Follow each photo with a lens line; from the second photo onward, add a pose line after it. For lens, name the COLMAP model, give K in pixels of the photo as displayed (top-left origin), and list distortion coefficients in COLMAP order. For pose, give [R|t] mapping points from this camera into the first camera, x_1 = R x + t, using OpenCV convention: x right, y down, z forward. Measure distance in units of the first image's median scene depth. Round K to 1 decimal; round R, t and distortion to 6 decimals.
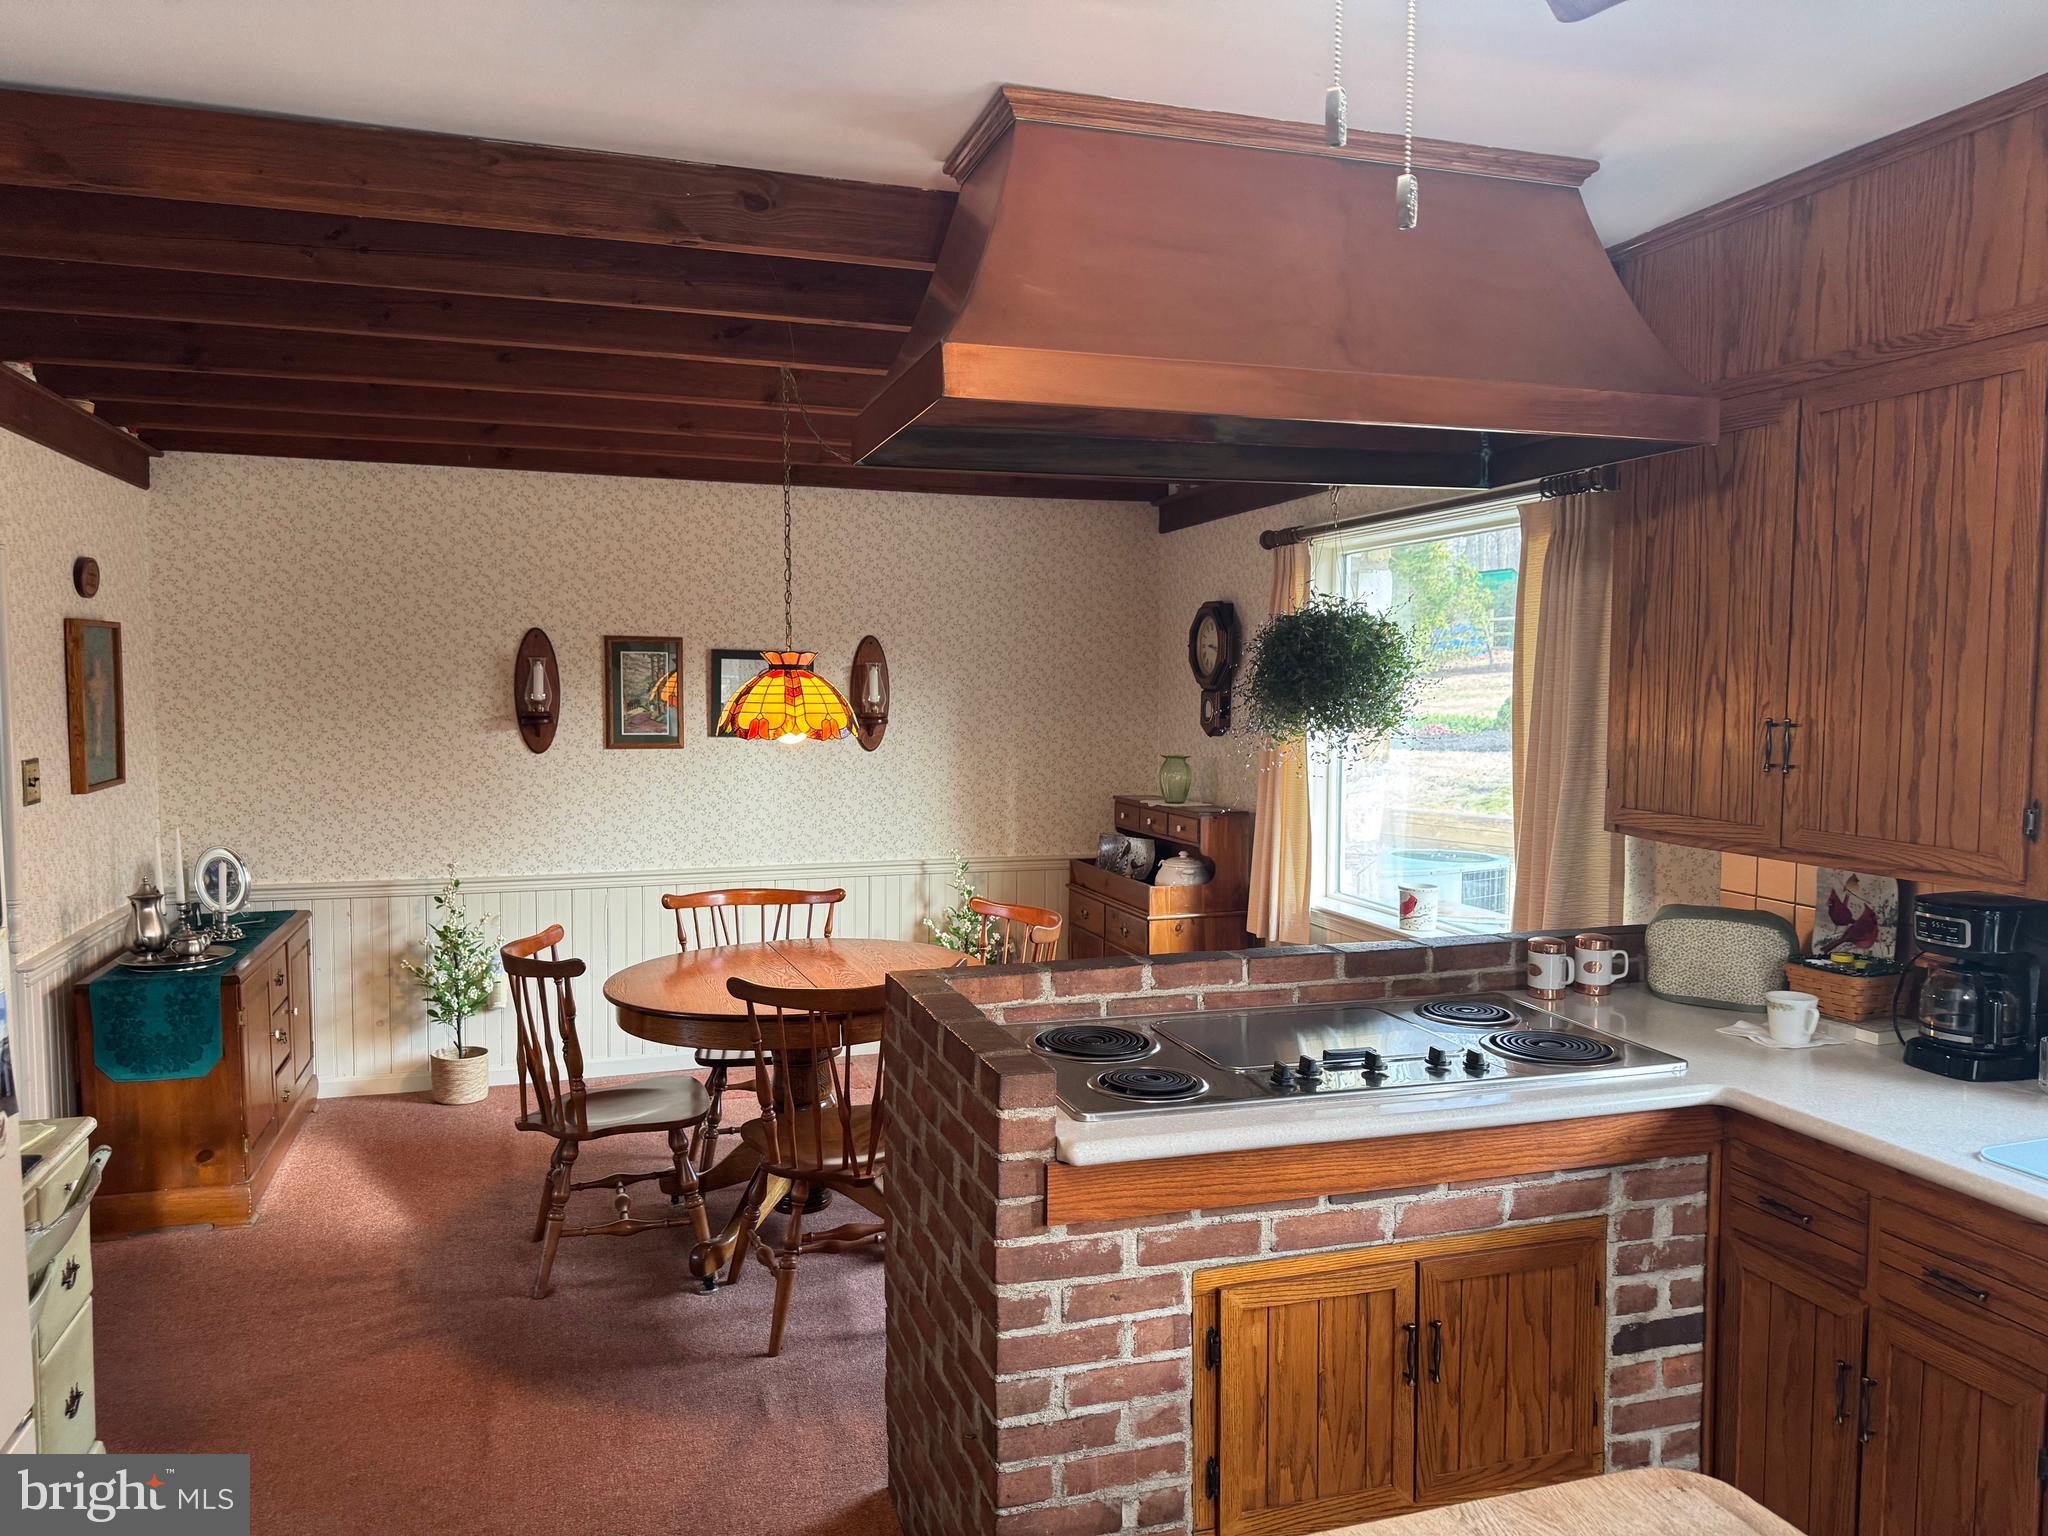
lens RADIAL K [[1436.0, 0, 1034.1], [0, 1436.0, 778.6], [0, 0, 1]] dist [0.121042, -0.192221]
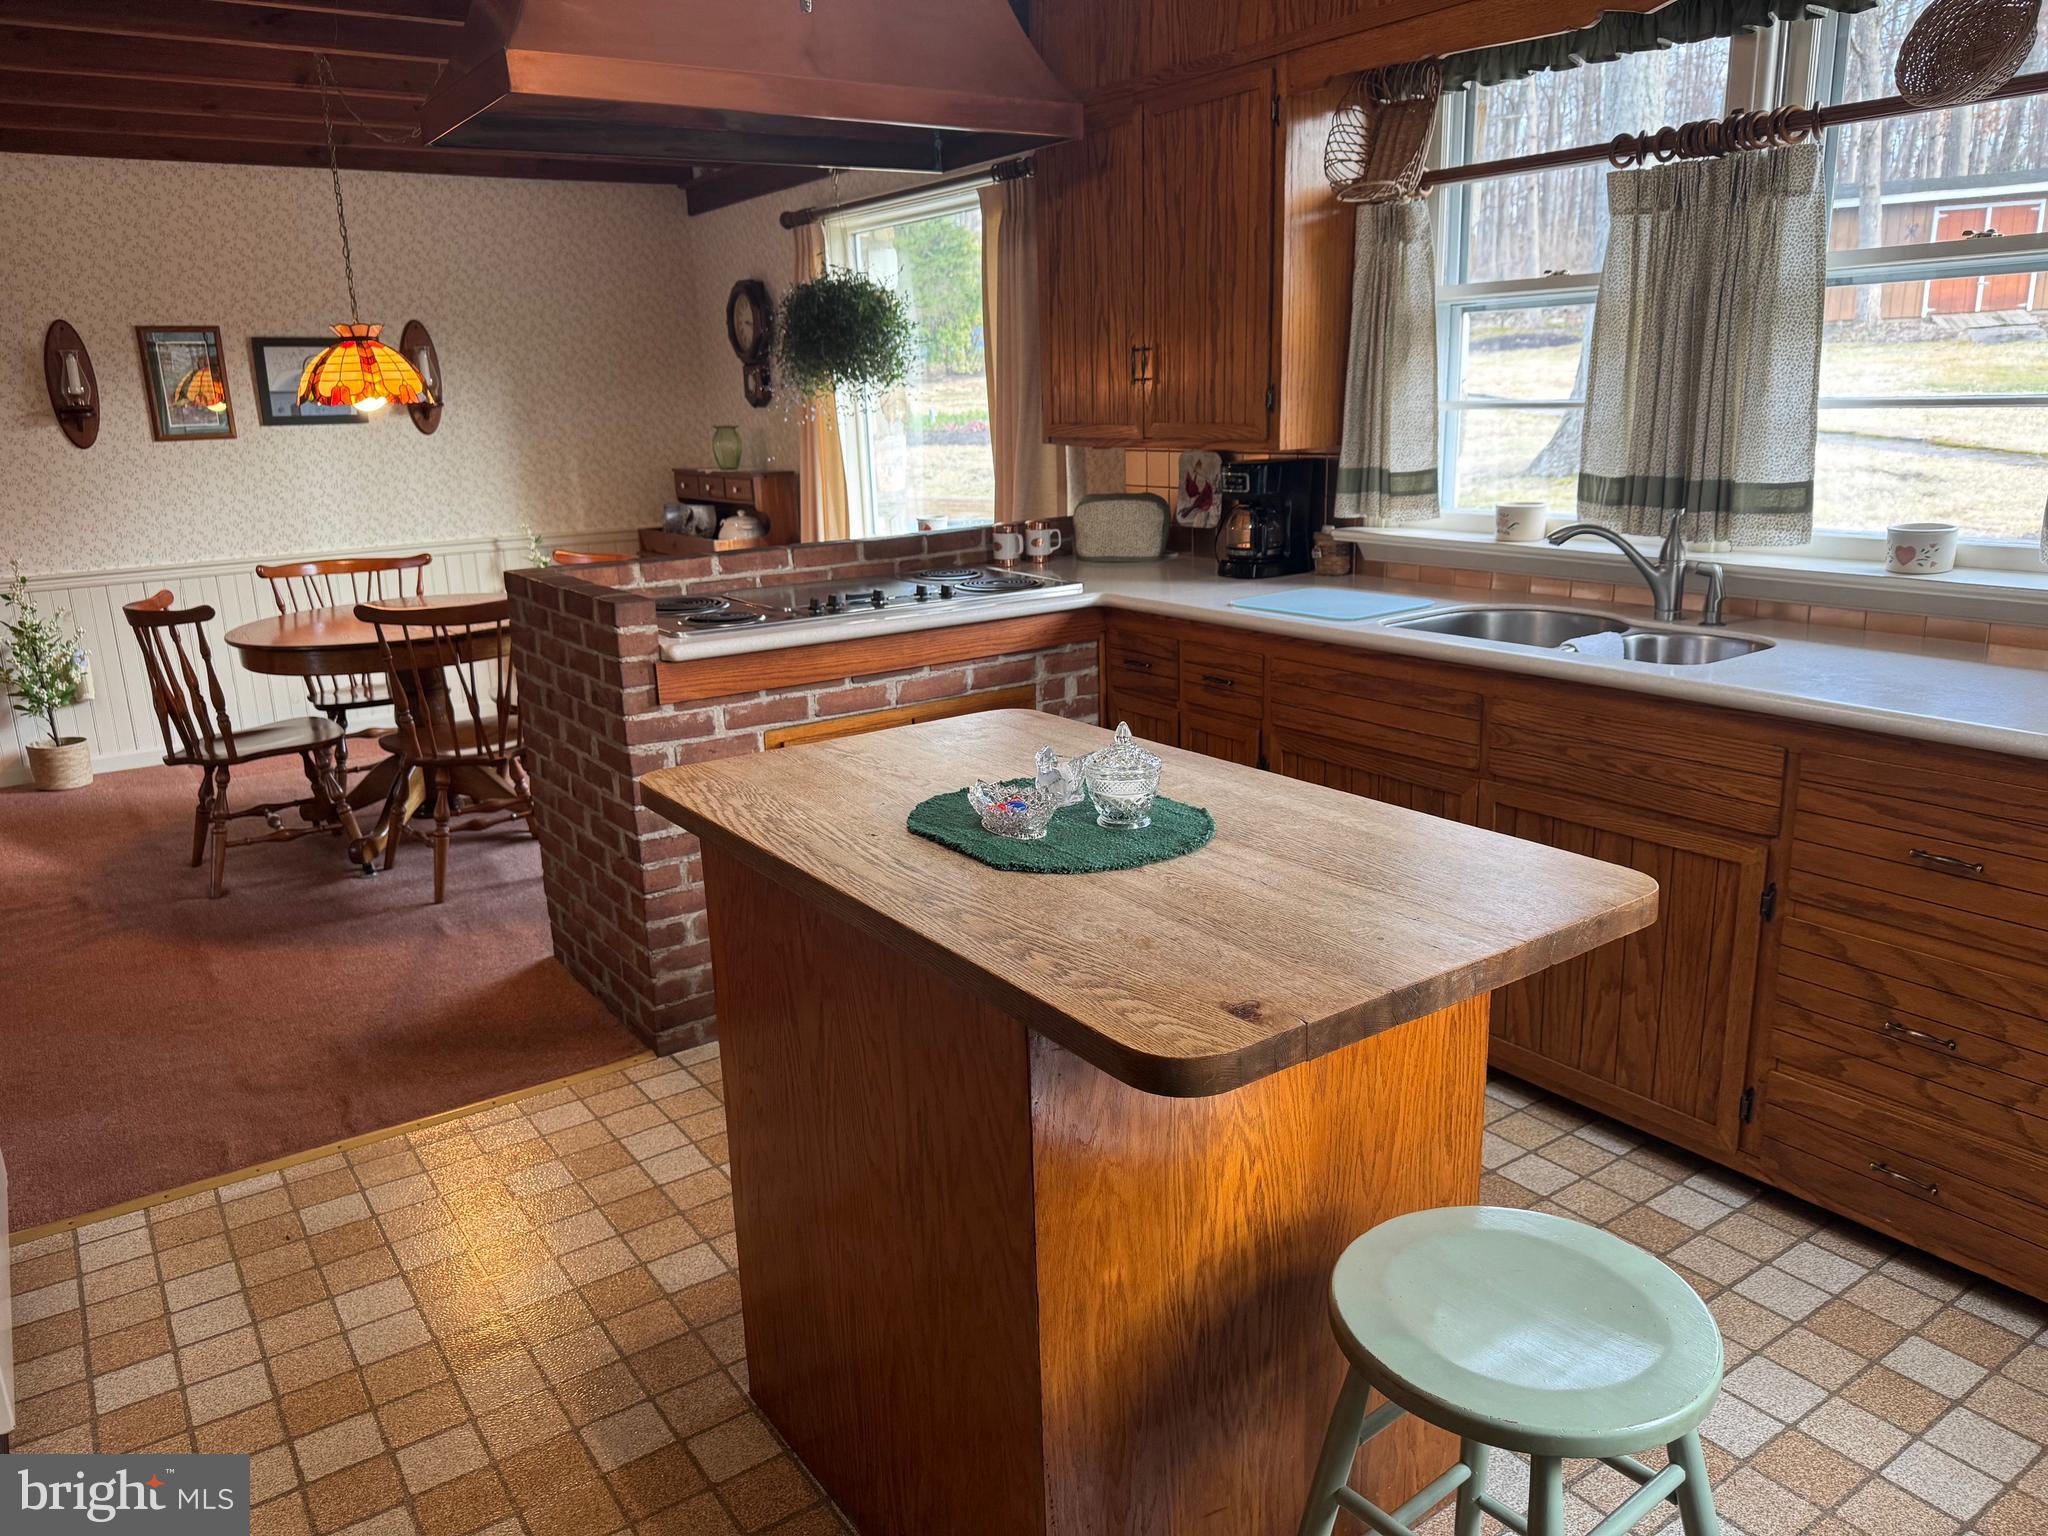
lens RADIAL K [[1458.7, 0, 1027.2], [0, 1458.7, 776.7], [0, 0, 1]] dist [0.073156, -0.094276]
pose [[0.956315, -0.108856, 0.271314, -0.025866], [0.056424, 0.979367, 0.194055, 0.064836], [-0.286840, -0.170269, 0.942725, -0.293854]]
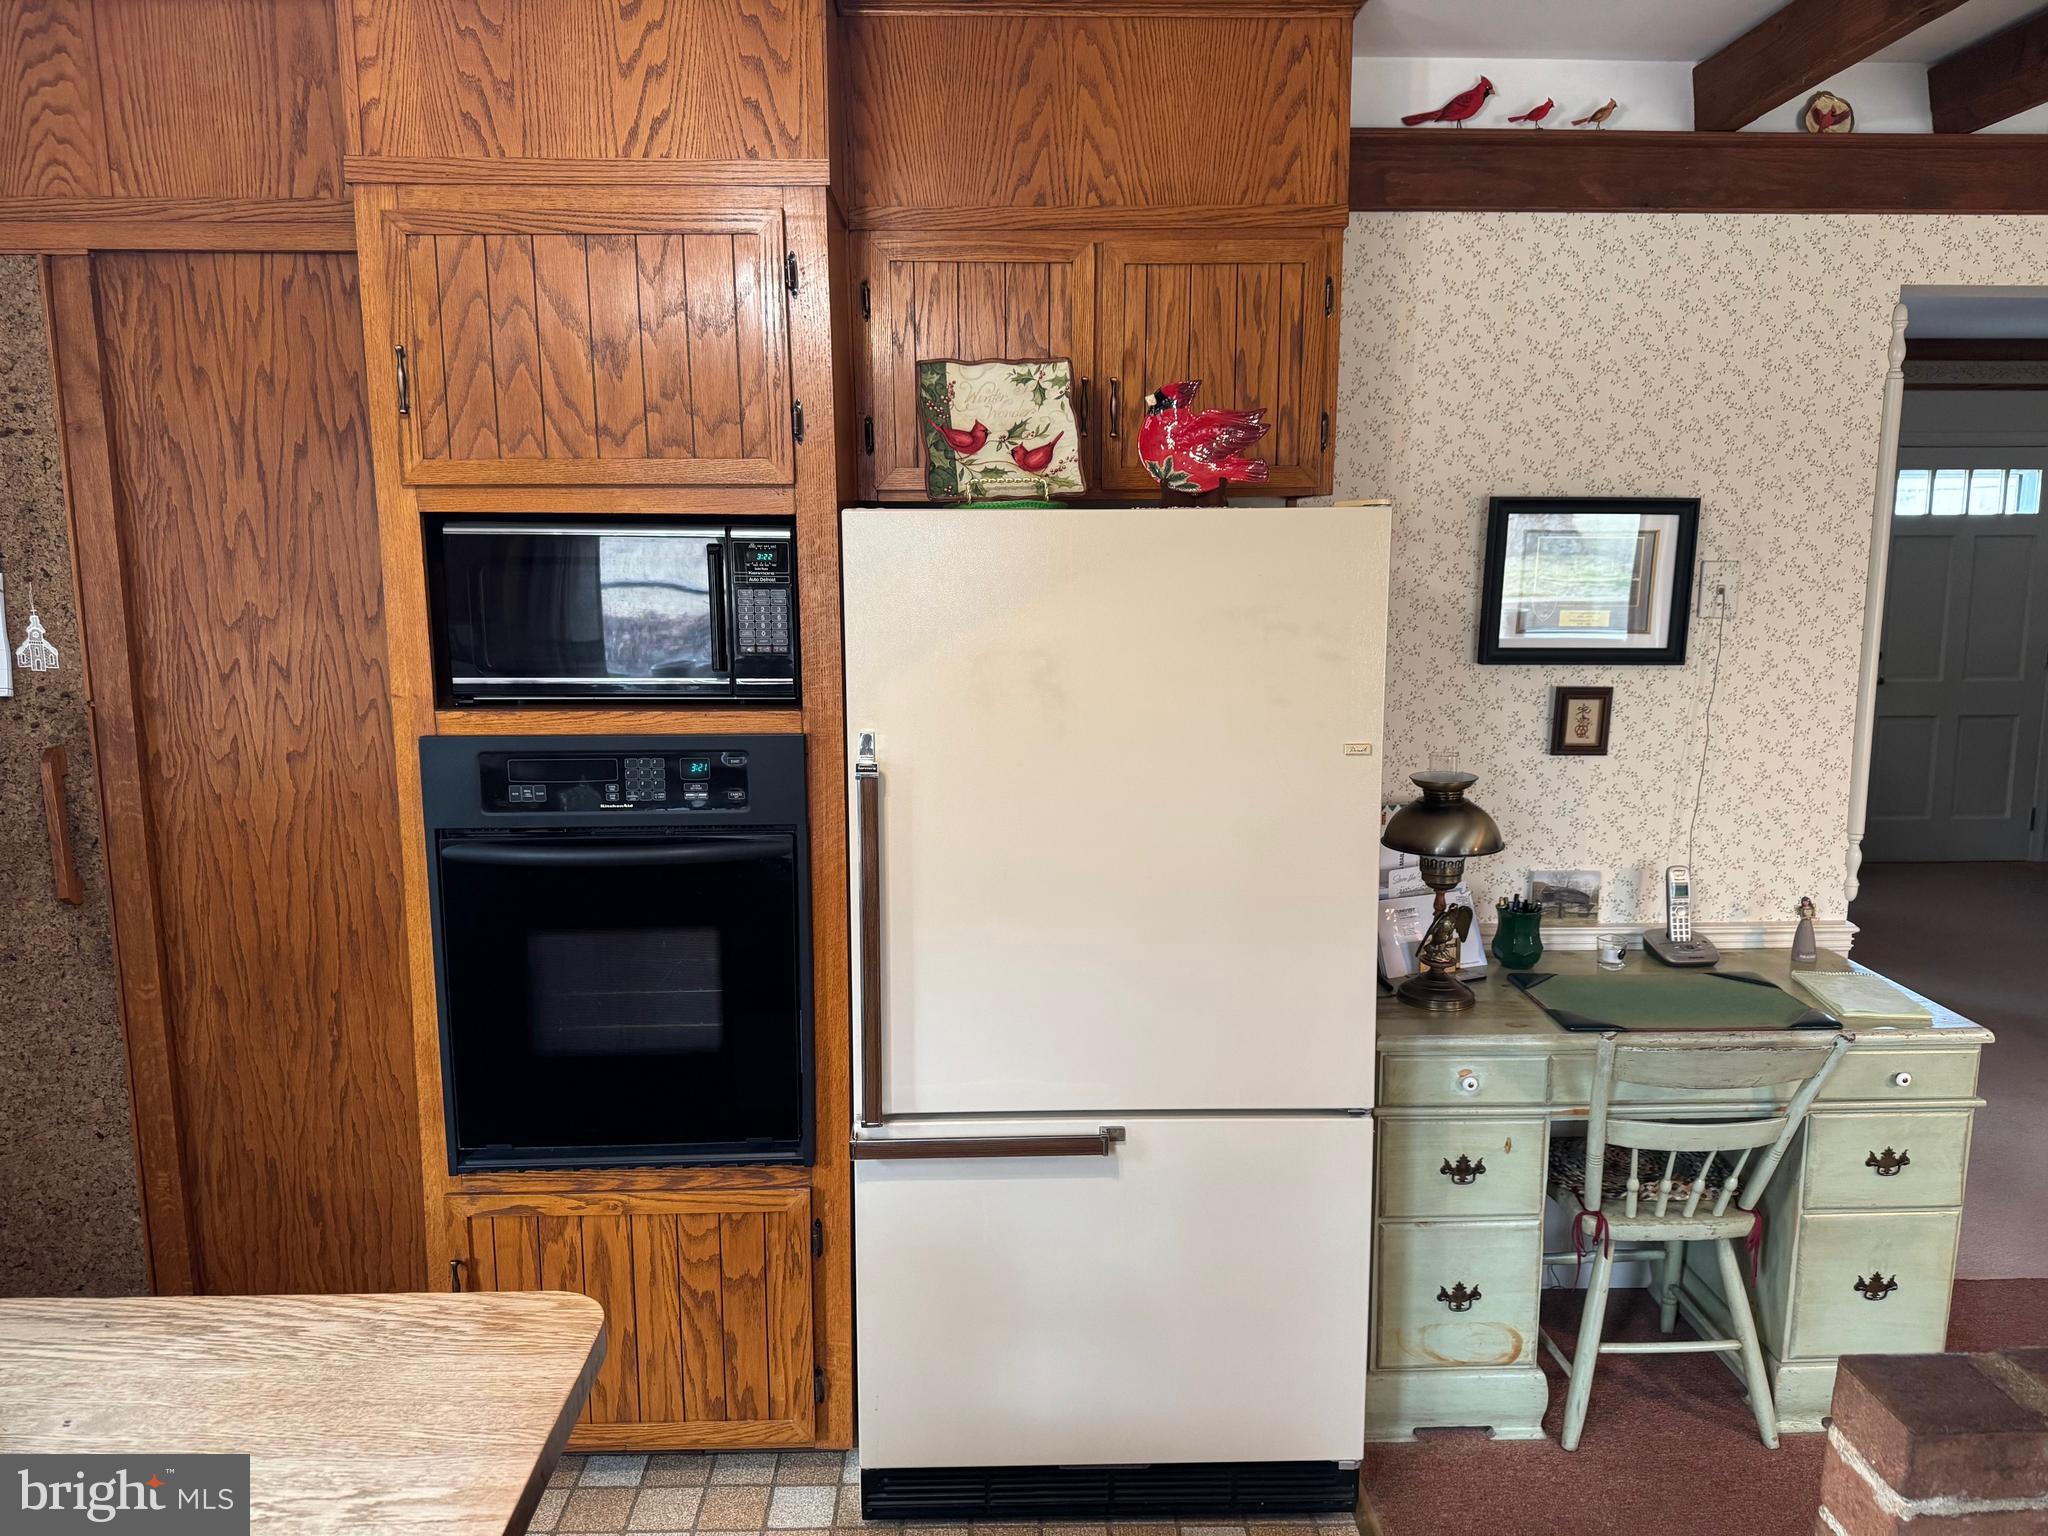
lens RADIAL K [[1445.9, 0, 1024.0], [0, 1445.9, 768.0], [0, 0, 1]] dist [0.146346, -0.184538]
pose [[-0.282303, 0.133843, -0.949943, 0.289997], [-0.062343, 0.985567, 0.157389, -0.028408], [0.957297, 0.103654, -0.269884, 0.480901]]
